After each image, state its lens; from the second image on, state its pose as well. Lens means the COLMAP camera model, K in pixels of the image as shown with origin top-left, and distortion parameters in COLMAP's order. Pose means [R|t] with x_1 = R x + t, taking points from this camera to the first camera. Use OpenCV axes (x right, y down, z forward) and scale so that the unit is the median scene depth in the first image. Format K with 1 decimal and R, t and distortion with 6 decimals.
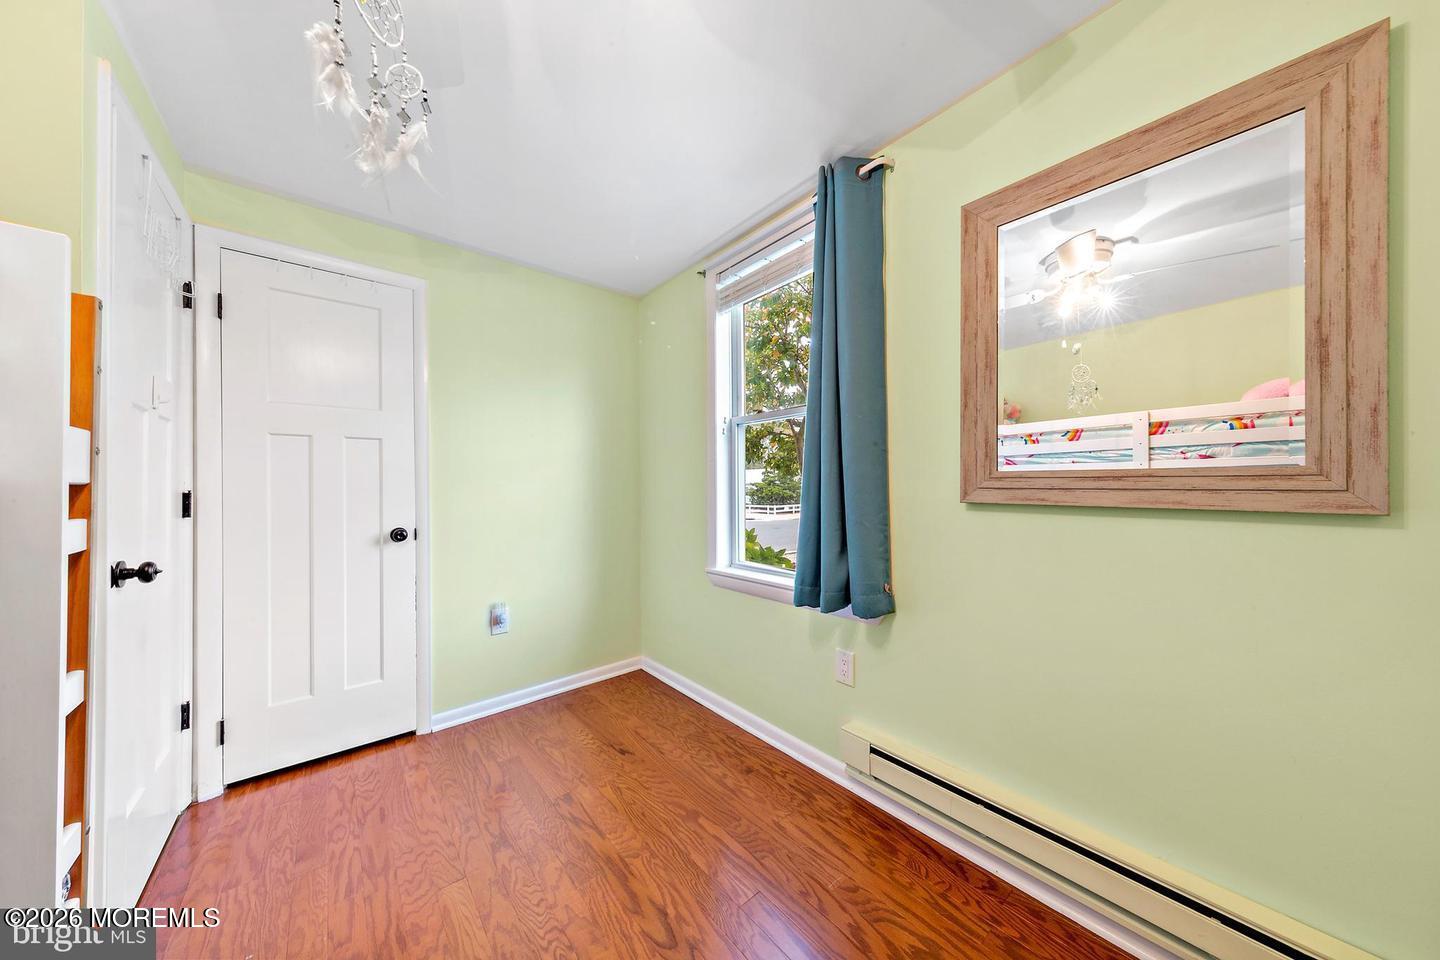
lens RADIAL K [[461.4, 0, 722.5], [0, 461.4, 483.5], [0, 0, 1]] dist [-0.001477, -0.000053]
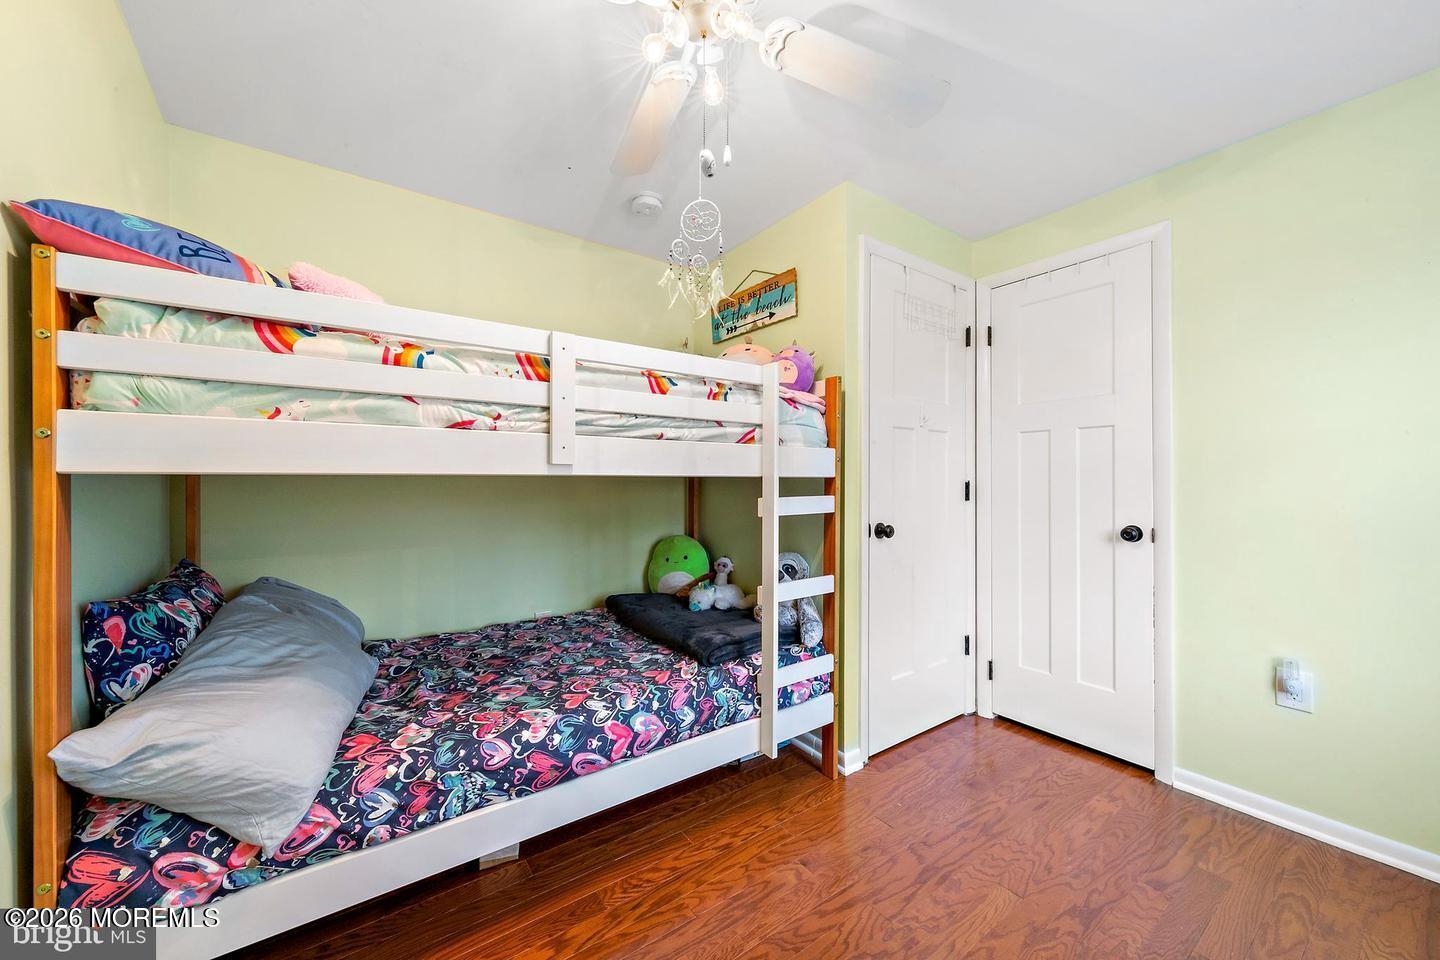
lens RADIAL K [[535.3, 0, 724.6], [0, 535.3, 478.0], [0, 0, 1]] dist [-0.002264, 0.000085]
pose [[-0.075755, 0.007989, -0.997094, 0.373767], [0.007058, 0.999947, 0.007475, -0.007653], [0.997101, -0.006472, -0.075808, 0.321951]]
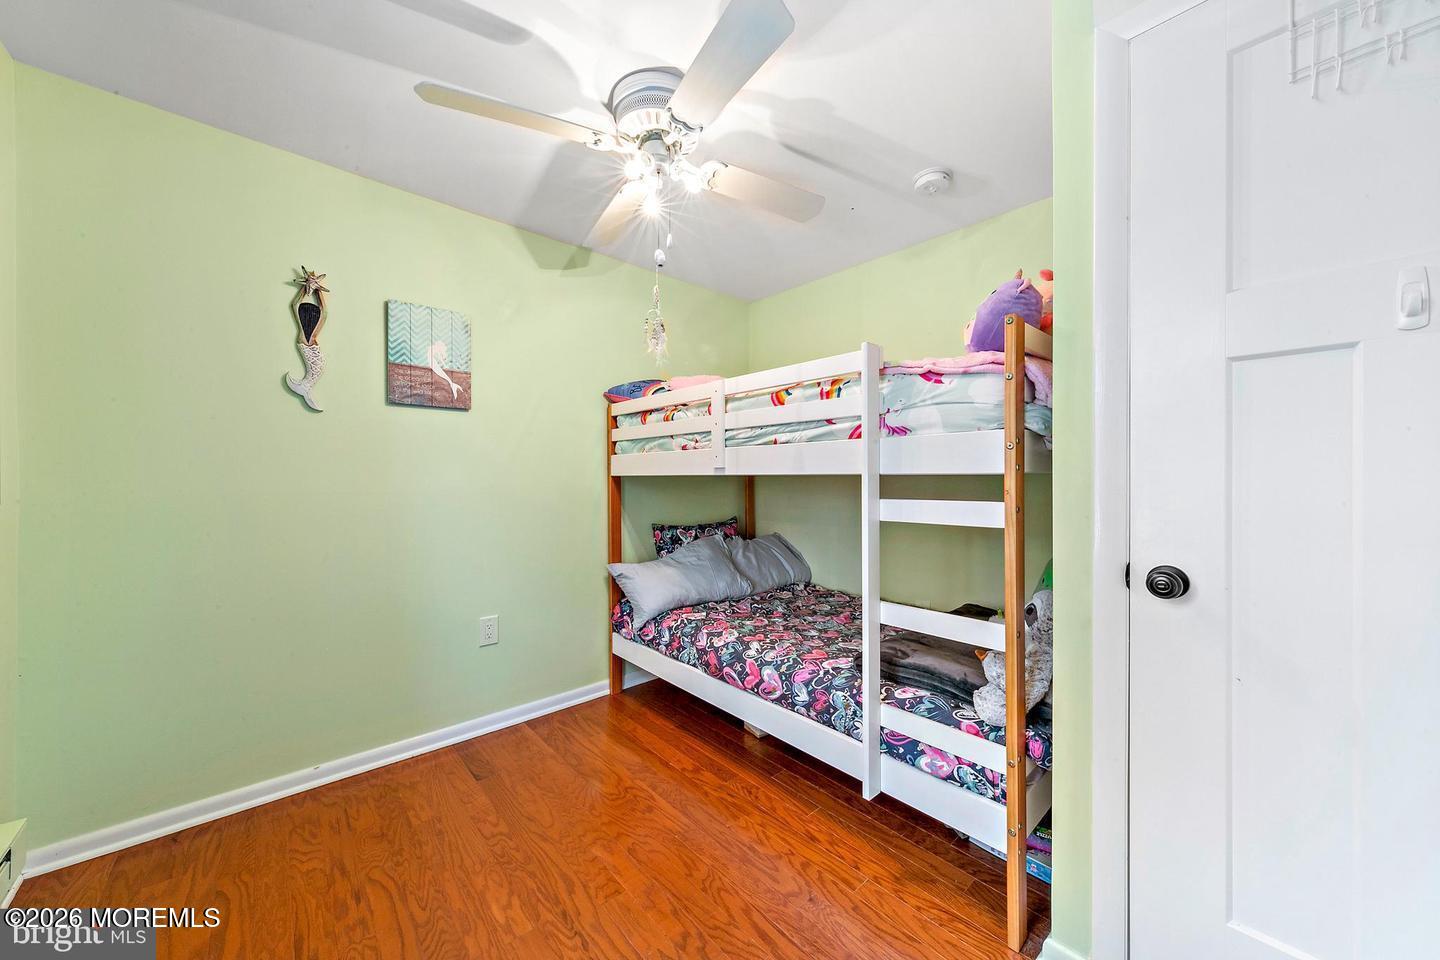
lens RADIAL K [[535.3, 0, 723.1], [0, 535.3, 481.8], [0, 0, 1]] dist [-0.002264, 0.000085]
pose [[-0.999988, 0.004715, -0.001608, -0.281614], [0.004723, 0.999976, -0.005136, 0.010789], [0.001584, -0.005143, -0.999986, 1.074068]]
